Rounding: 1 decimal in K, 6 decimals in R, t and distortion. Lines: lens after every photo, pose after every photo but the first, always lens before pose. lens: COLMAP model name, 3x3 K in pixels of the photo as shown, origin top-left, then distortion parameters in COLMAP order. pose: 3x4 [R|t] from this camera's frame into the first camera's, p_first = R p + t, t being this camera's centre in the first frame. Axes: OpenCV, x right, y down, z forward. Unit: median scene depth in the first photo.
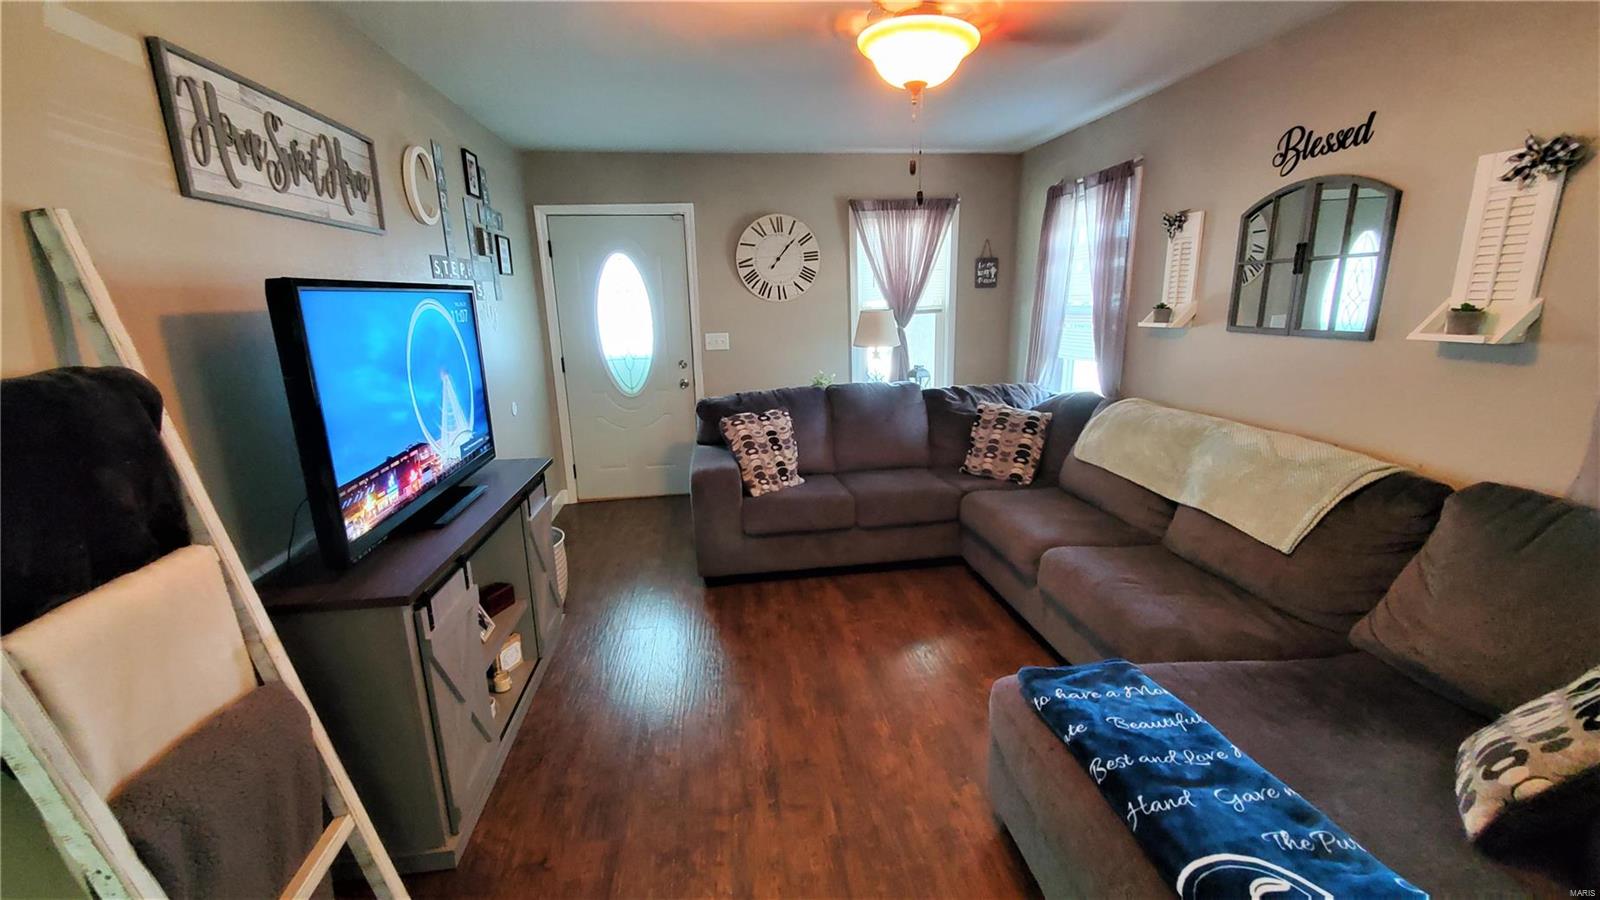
lens RADIAL K [[638.5, 0, 797.3], [0, 638.5, 450.1], [0, 0, 1]] dist [-0.000109, -0.000045]
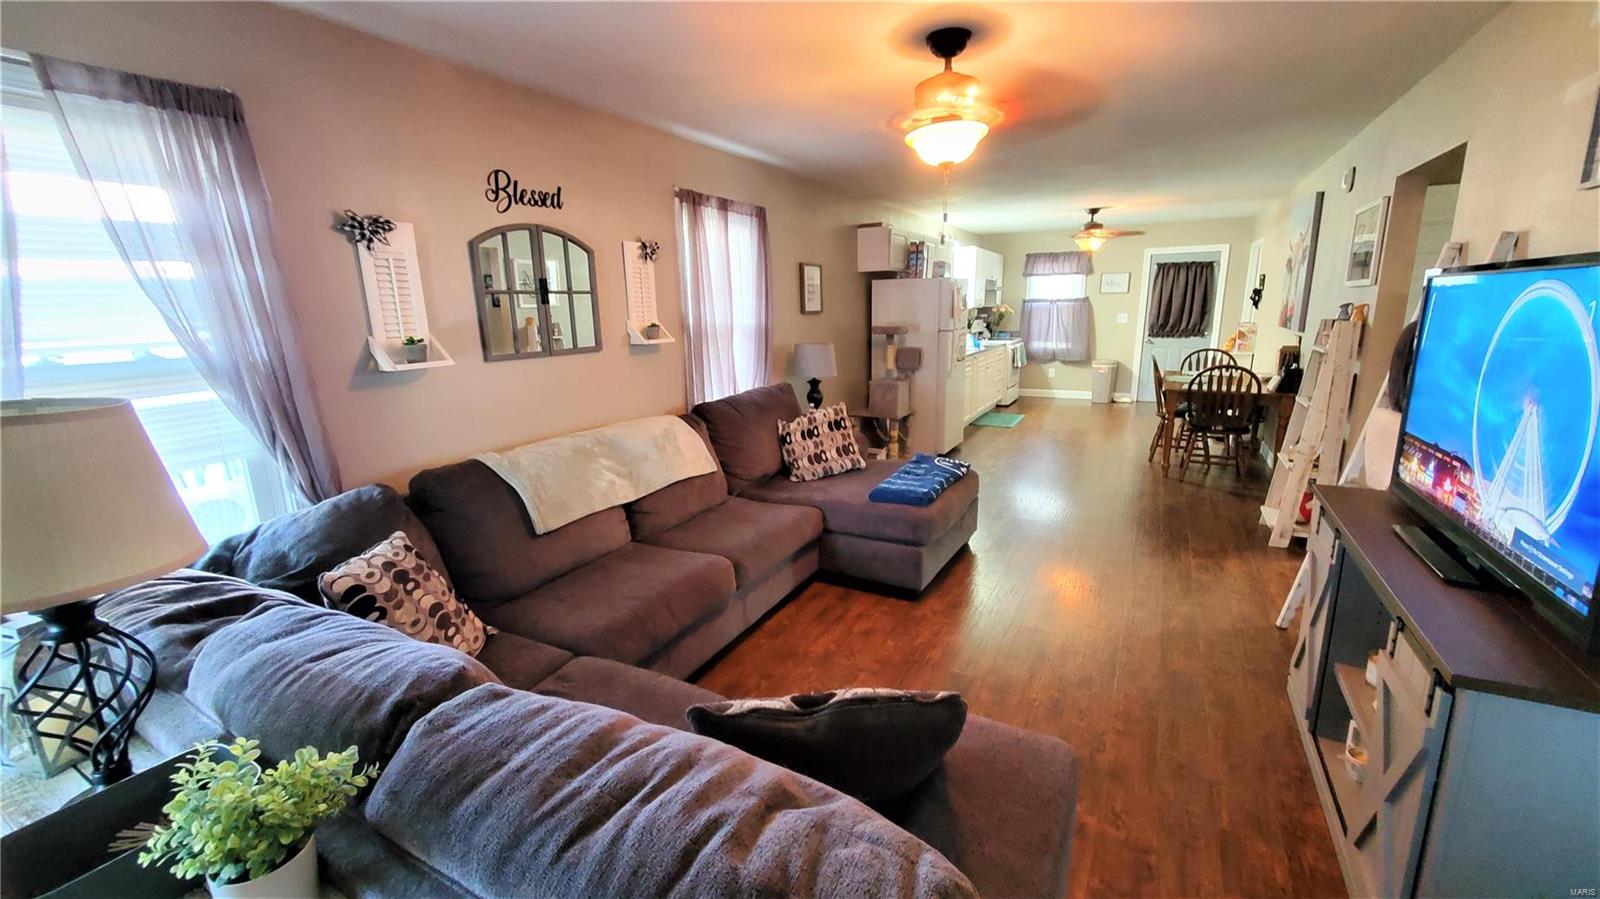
lens RADIAL K [[638.5, 0, 800.3], [0, 638.5, 457.7], [0, 0, 1]] dist [-0.000109, -0.000045]
pose [[-0.790519, -0.100570, 0.604123, -0.332543], [0.182654, 0.902817, 0.389305, -0.397697], [-0.584565, 0.418098, -0.695325, 1.678948]]
